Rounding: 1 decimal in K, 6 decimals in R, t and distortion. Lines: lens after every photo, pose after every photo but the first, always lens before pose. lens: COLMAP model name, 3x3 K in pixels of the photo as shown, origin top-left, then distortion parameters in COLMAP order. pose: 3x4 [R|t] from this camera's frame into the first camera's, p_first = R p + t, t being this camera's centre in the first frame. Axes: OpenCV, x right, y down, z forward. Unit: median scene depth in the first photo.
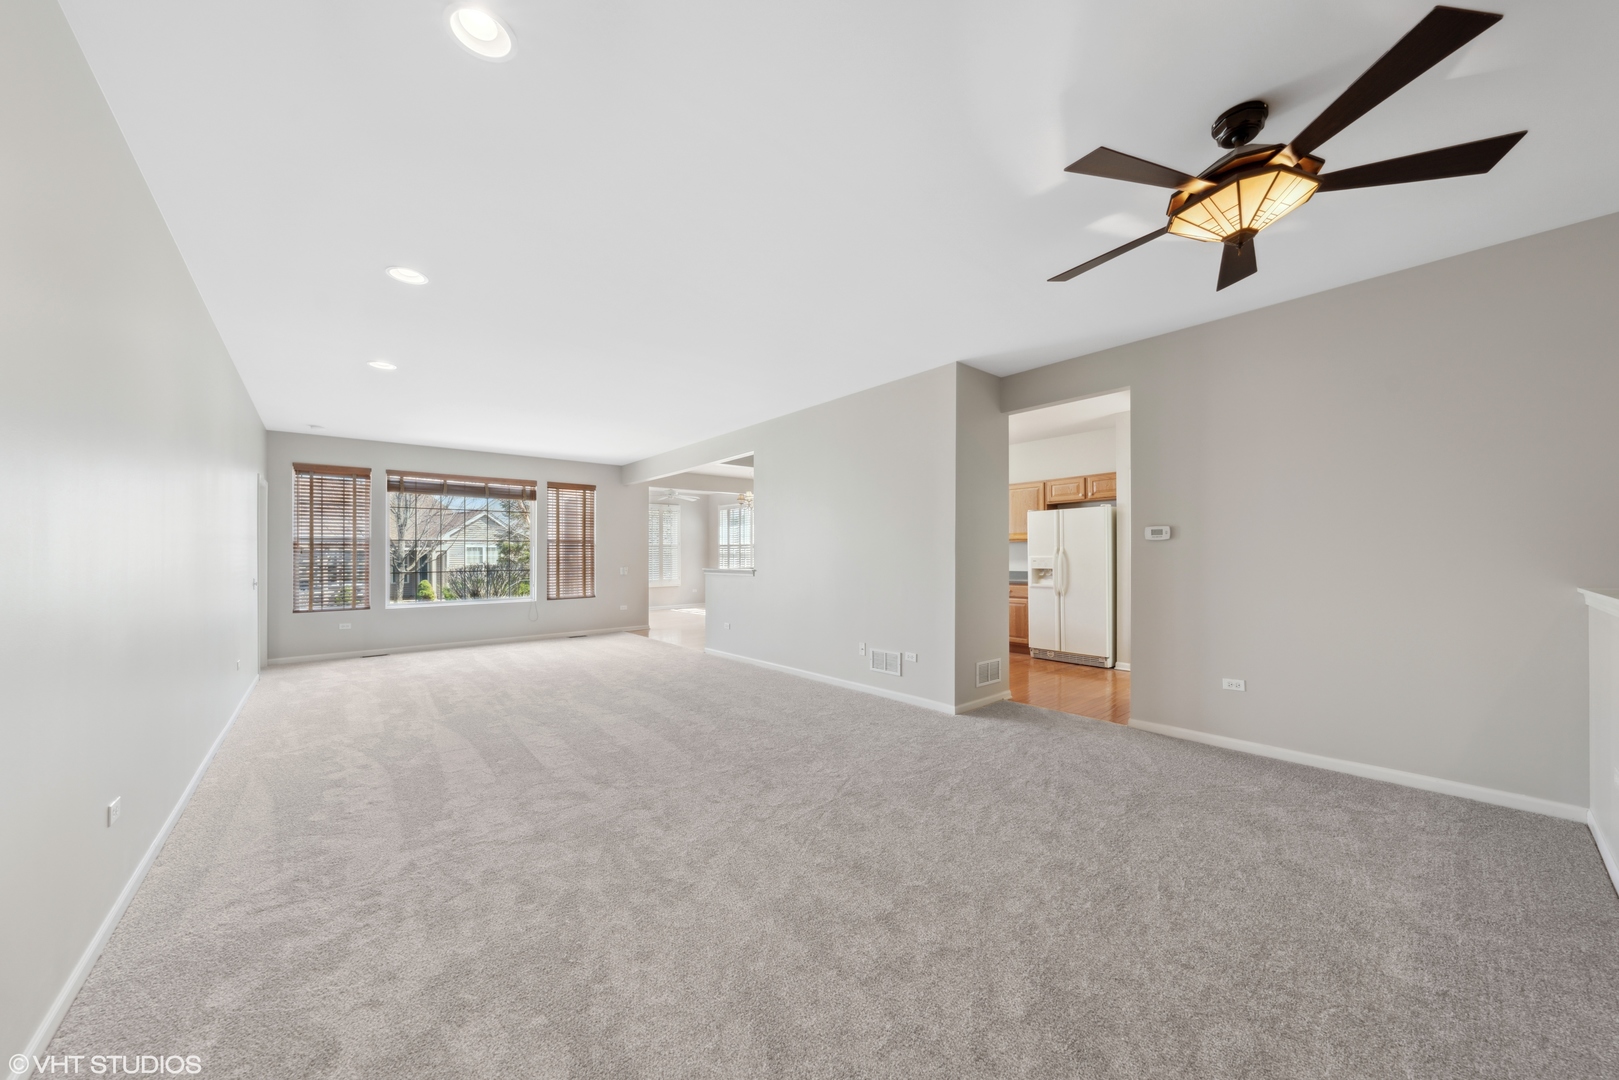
lens RADIAL K [[560.9, 0, 813.3], [0, 560.9, 542.7], [0, 0, 1]] dist [-0.001981, -0.000143]
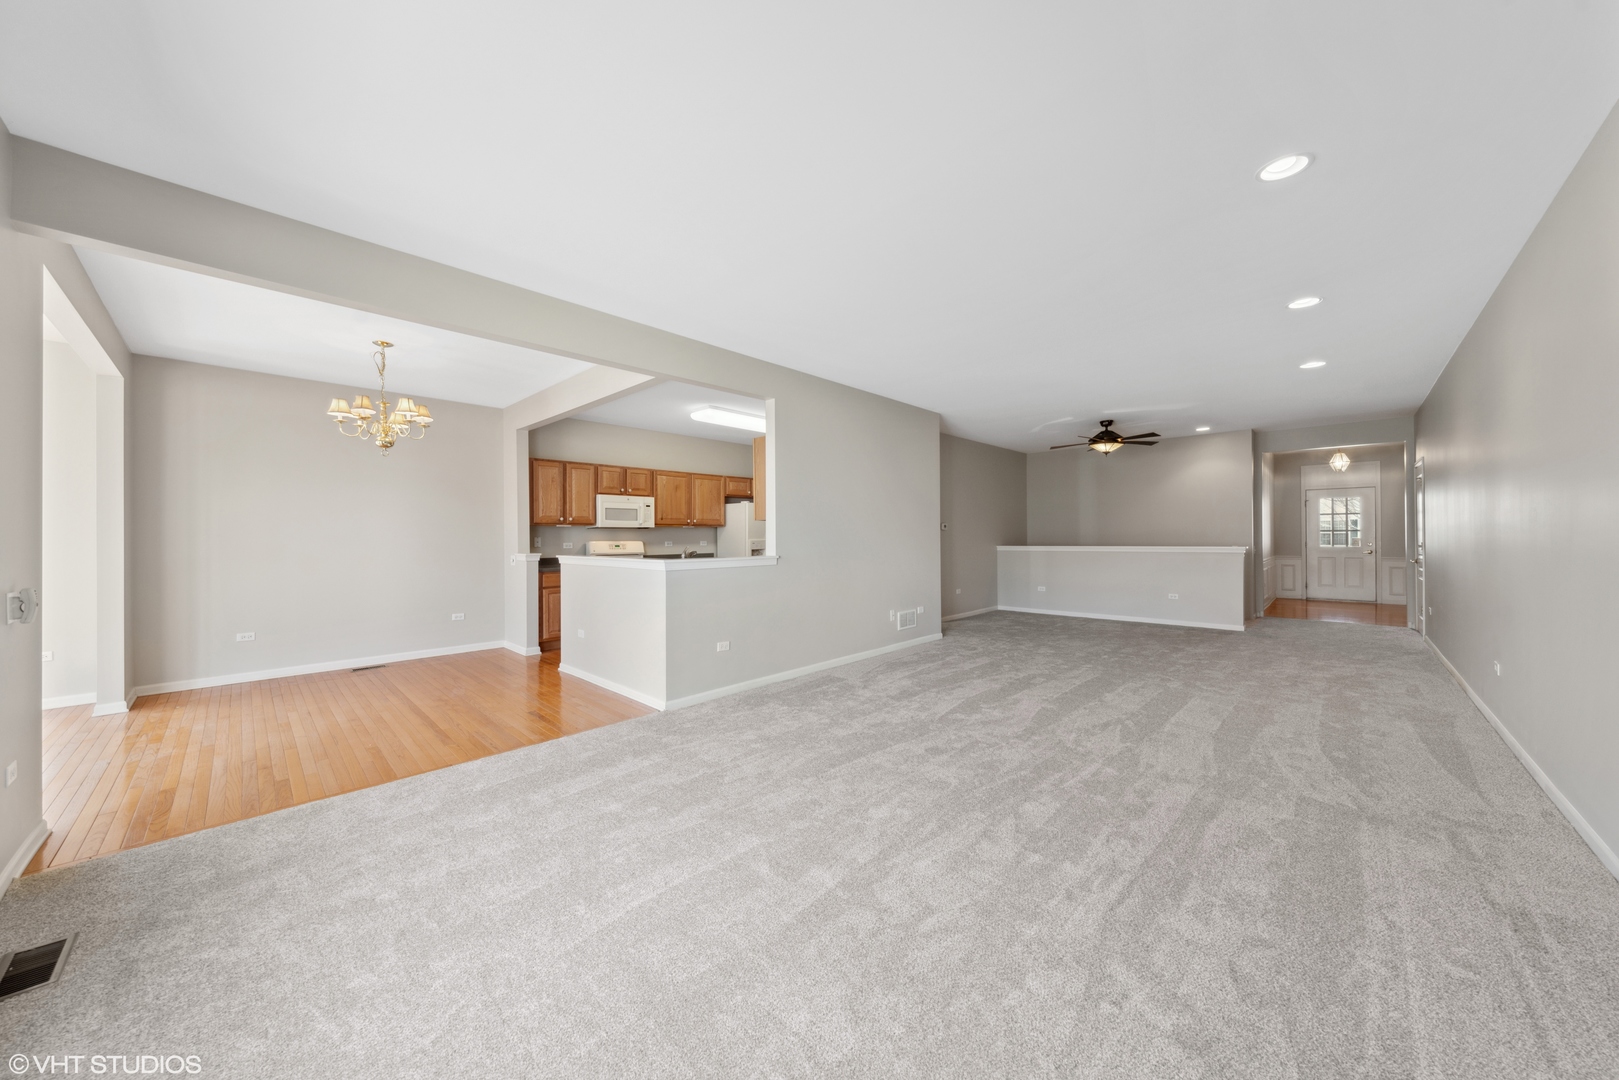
lens RADIAL K [[560.9, 0, 813.3], [0, 560.9, 542.7], [0, 0, 1]] dist [-0.001981, -0.000143]
pose [[-0.092529, -0.005790, 0.995693, -1.248602], [-0.010433, 0.999934, 0.004845, 0.034836], [-0.995655, -0.009940, -0.092584, 1.473339]]
